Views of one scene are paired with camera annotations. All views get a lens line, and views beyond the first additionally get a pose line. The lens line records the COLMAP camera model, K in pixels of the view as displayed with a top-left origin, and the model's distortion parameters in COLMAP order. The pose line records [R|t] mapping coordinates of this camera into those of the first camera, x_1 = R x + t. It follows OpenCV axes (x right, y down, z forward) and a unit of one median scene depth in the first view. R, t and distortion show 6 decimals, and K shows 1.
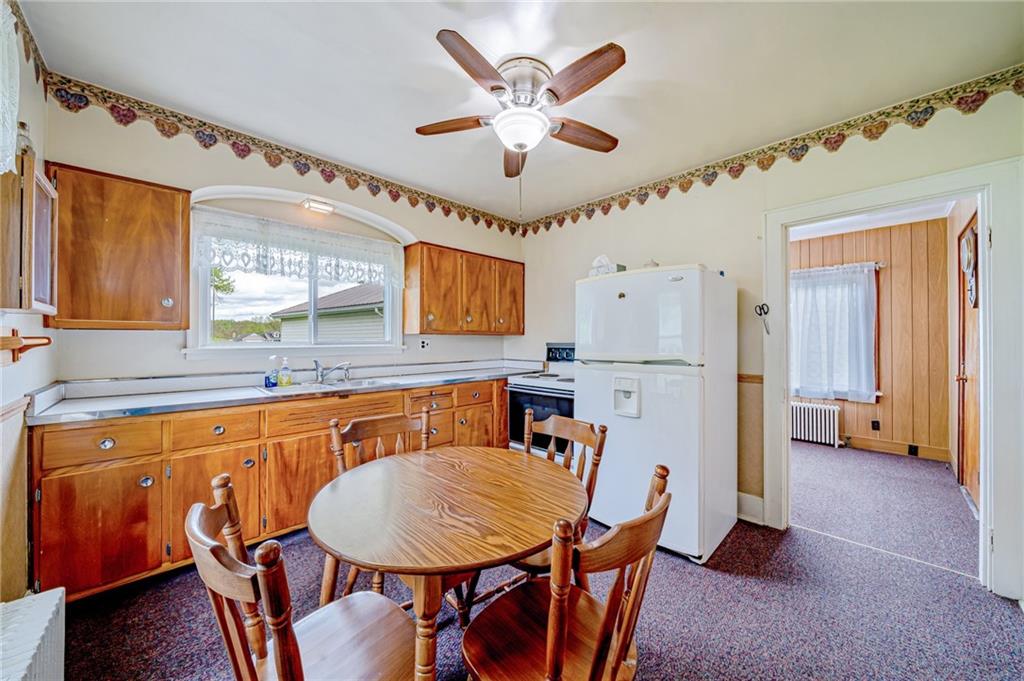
lens RADIAL K [[359.3, 0, 514.5], [0, 359.3, 336.5], [0, 0, 1]] dist [-0.000937, -0.000124]
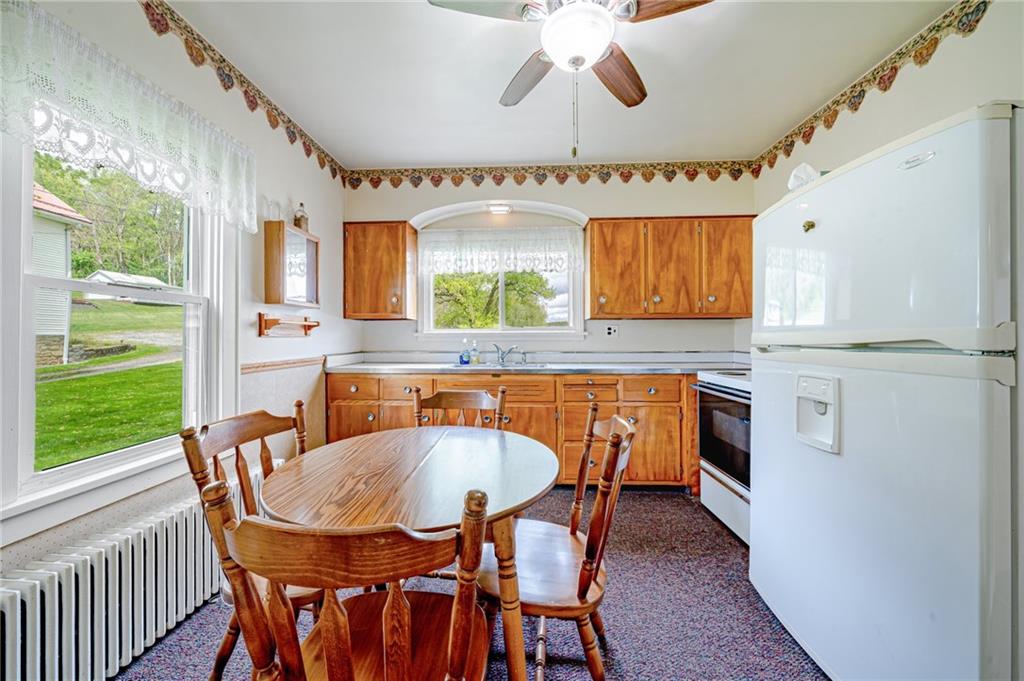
lens RADIAL K [[368.8, 0, 511.3], [0, 368.8, 332.8], [0, 0, 1]] dist [0.008740, 0.000032]
pose [[0.682760, -0.007890, -0.730600, 0.288993], [0.010335, 0.999946, -0.001140, 0.028681], [0.730570, -0.006772, 0.682804, 0.194945]]
